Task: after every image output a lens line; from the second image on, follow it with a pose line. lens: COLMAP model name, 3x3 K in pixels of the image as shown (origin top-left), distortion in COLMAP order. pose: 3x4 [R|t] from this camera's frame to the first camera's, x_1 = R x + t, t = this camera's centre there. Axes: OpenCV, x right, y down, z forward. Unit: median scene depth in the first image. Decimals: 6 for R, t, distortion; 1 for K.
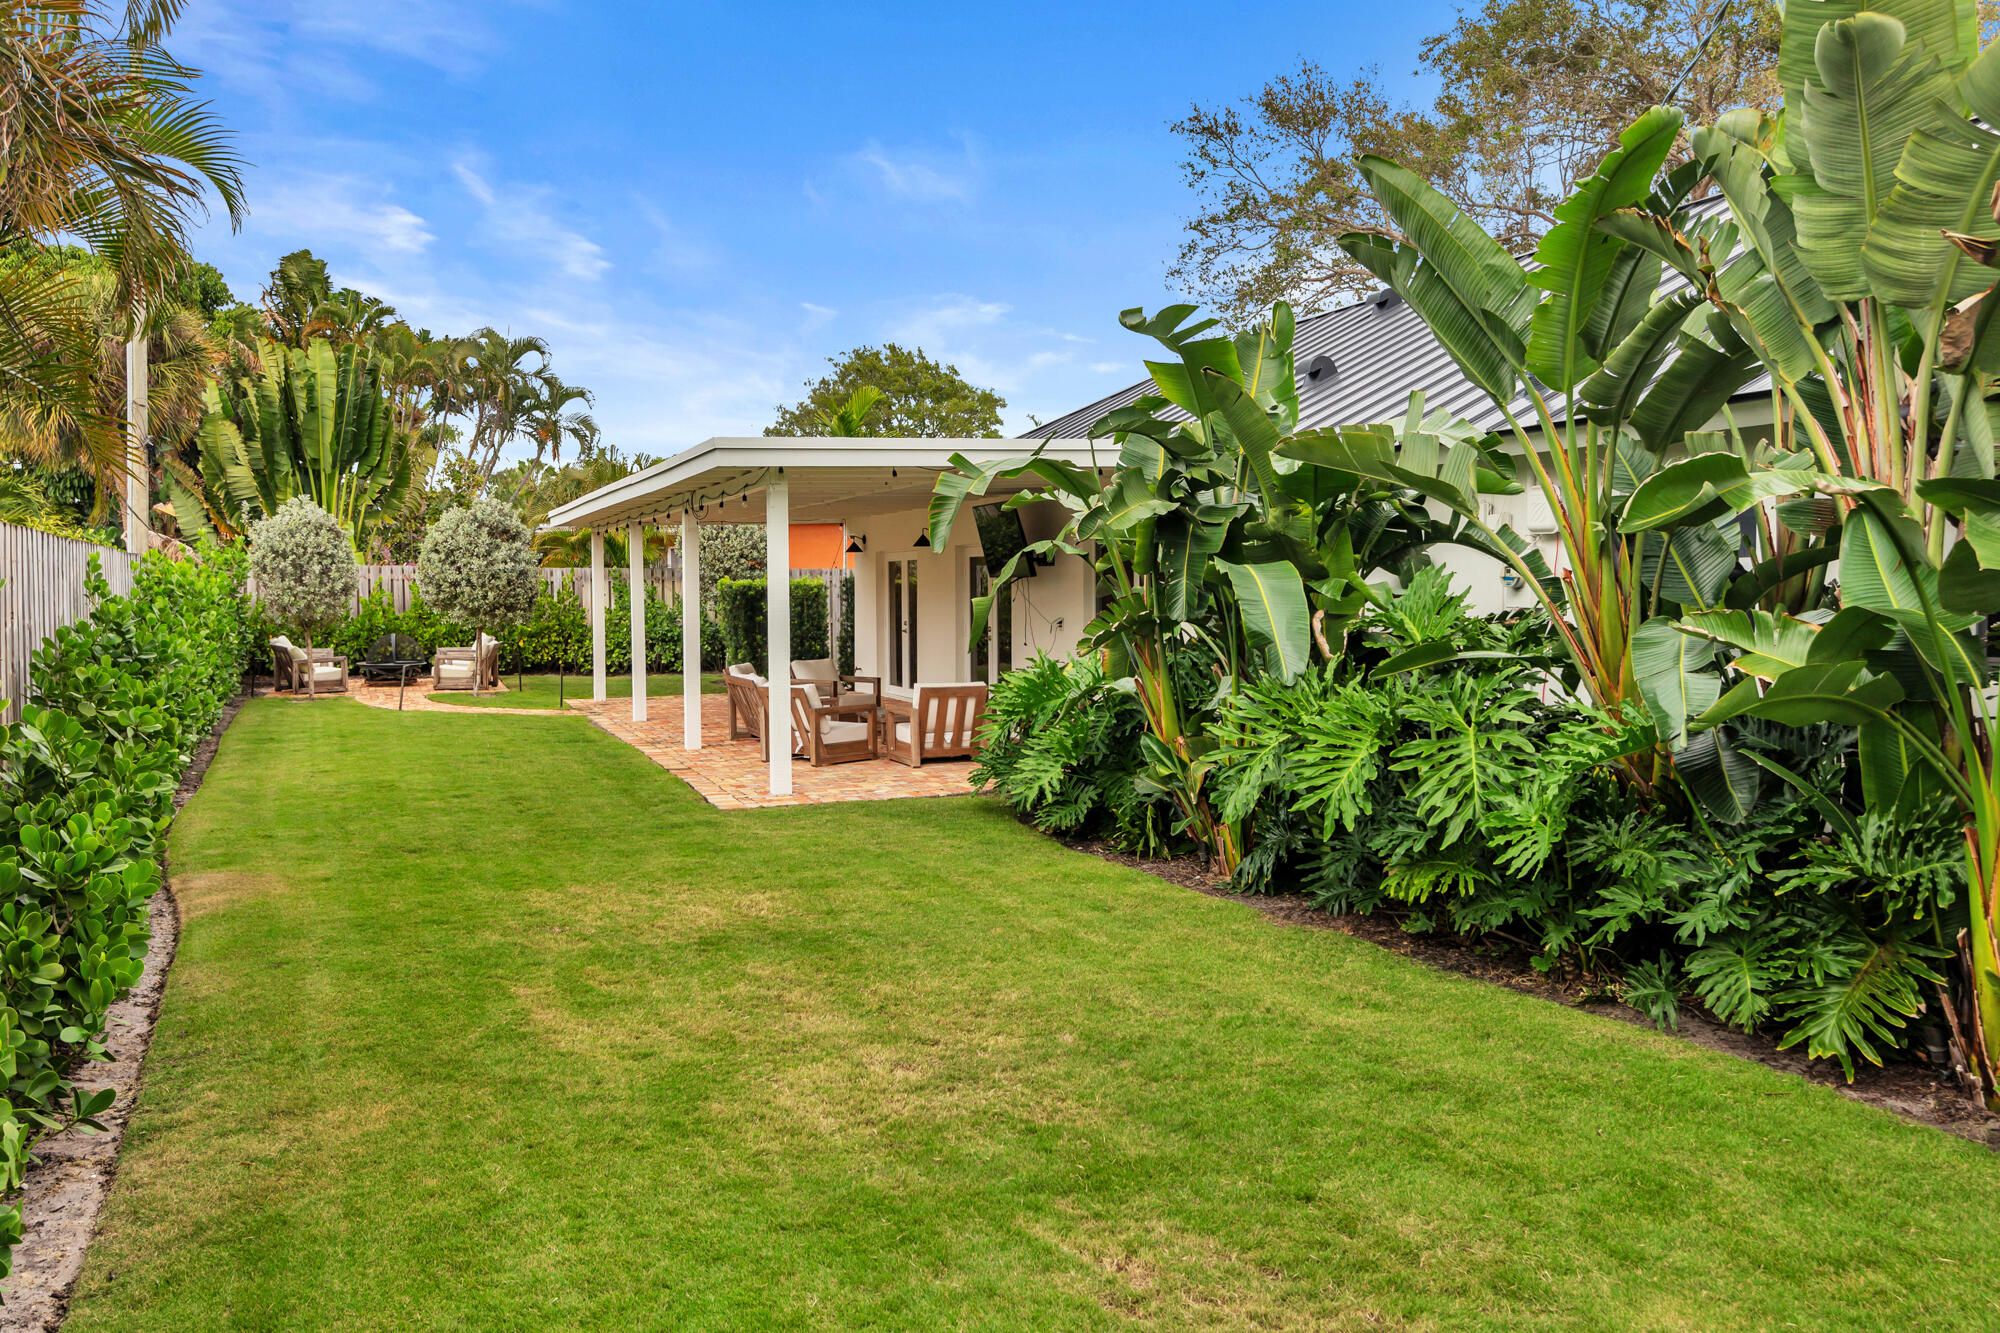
lens RADIAL K [[1631.6, 0, 950.8], [0, 1631.6, 666.0], [0, 0, 1]] dist [-0.003563, 0.002844]
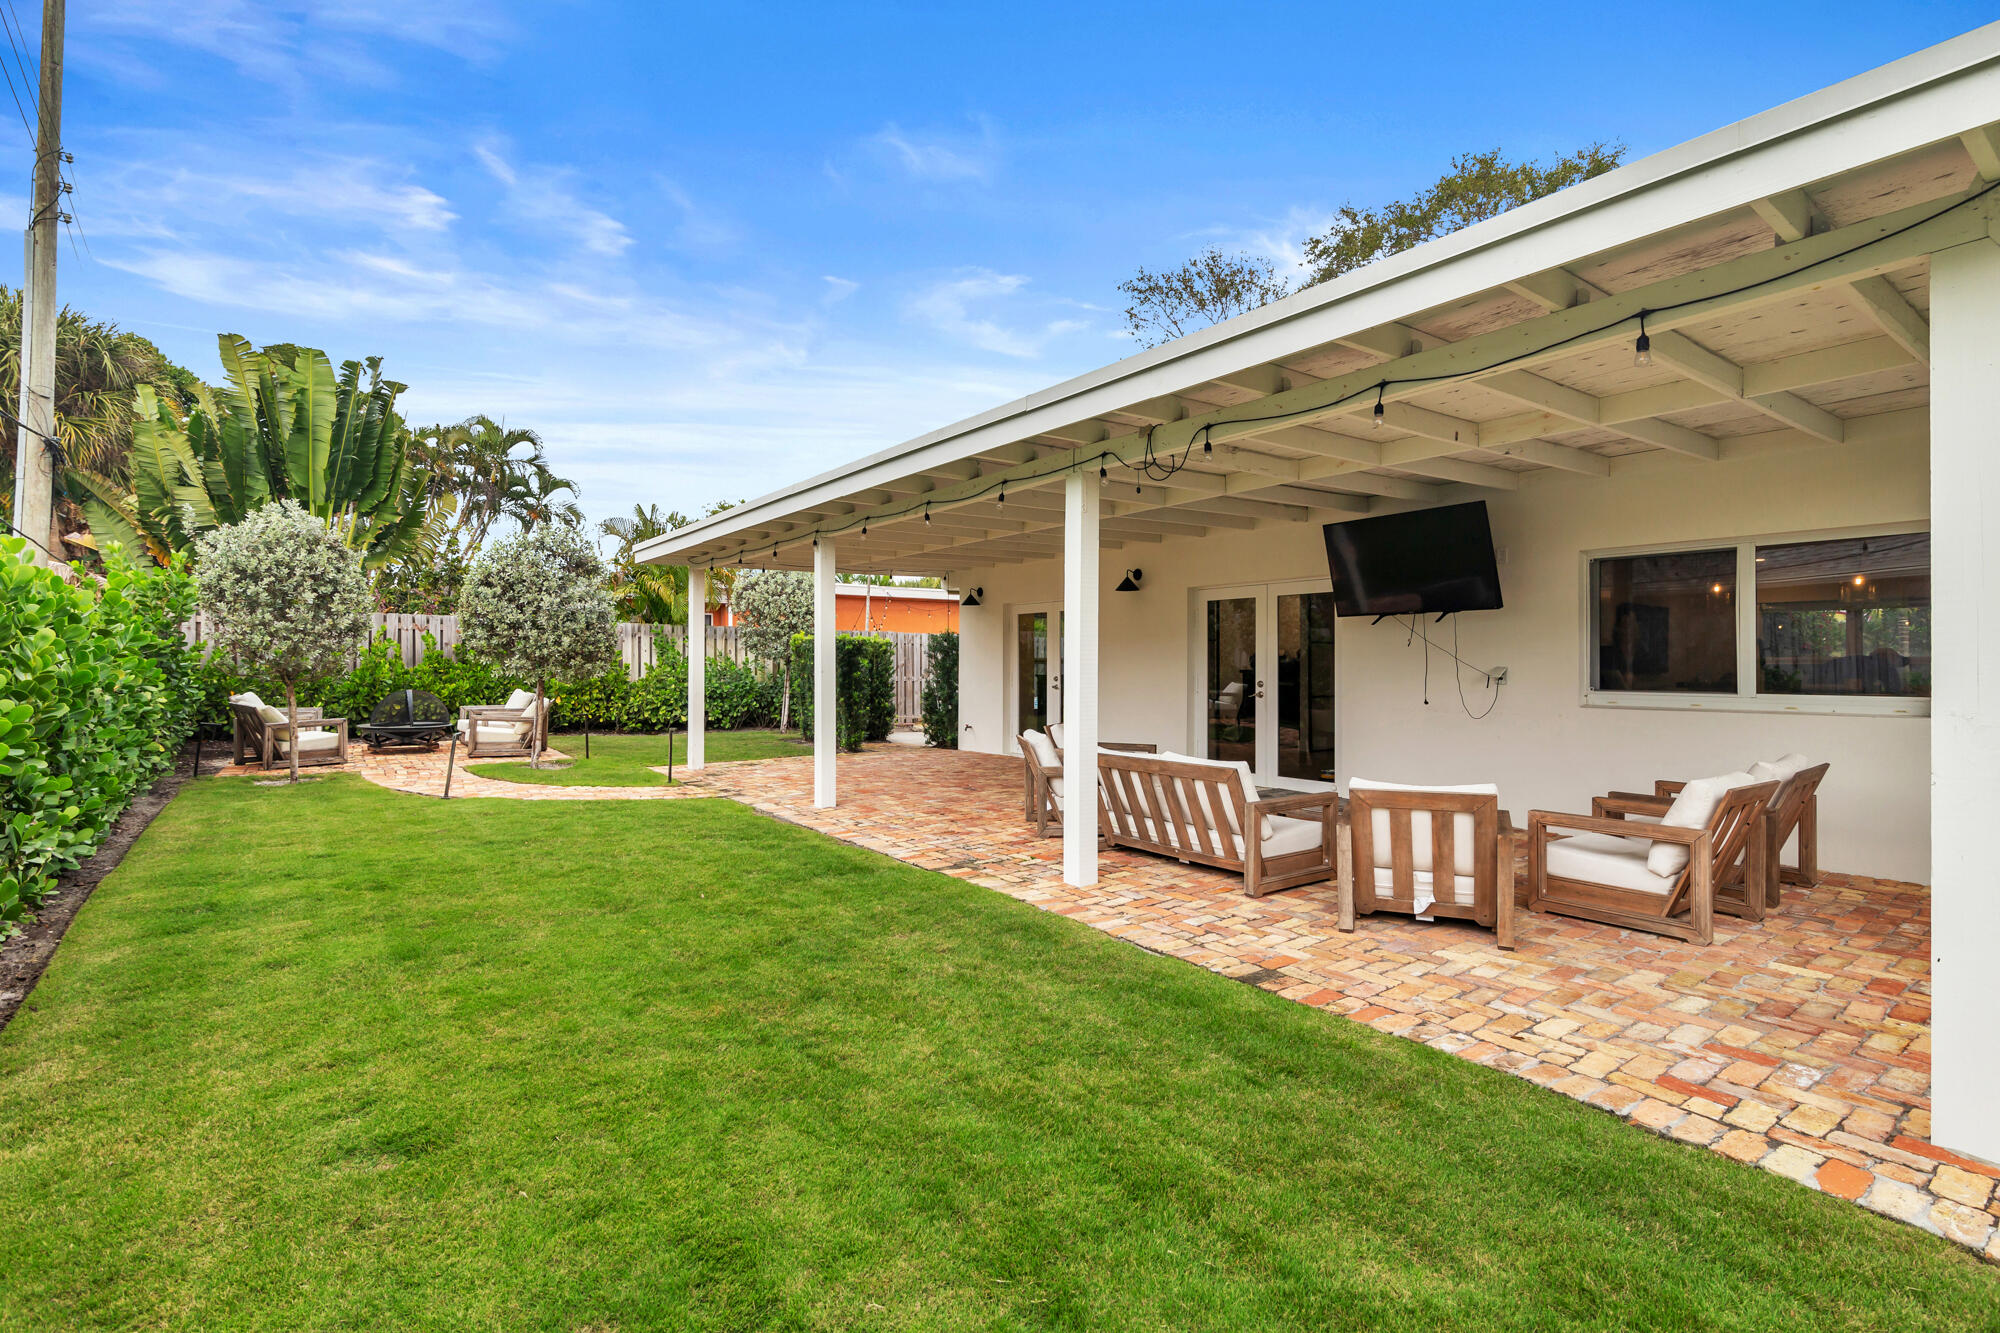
lens RADIAL K [[904.4, 0, 1001.9], [0, 904.4, 666.9], [0, 0, 1]] dist [0.000816, 0.000251]
pose [[0.954406, 0.009816, 0.298351, -0.184931], [0.004890, 0.998811, -0.048507, -0.007189], [-0.298472, 0.047754, 0.953223, 0.453475]]
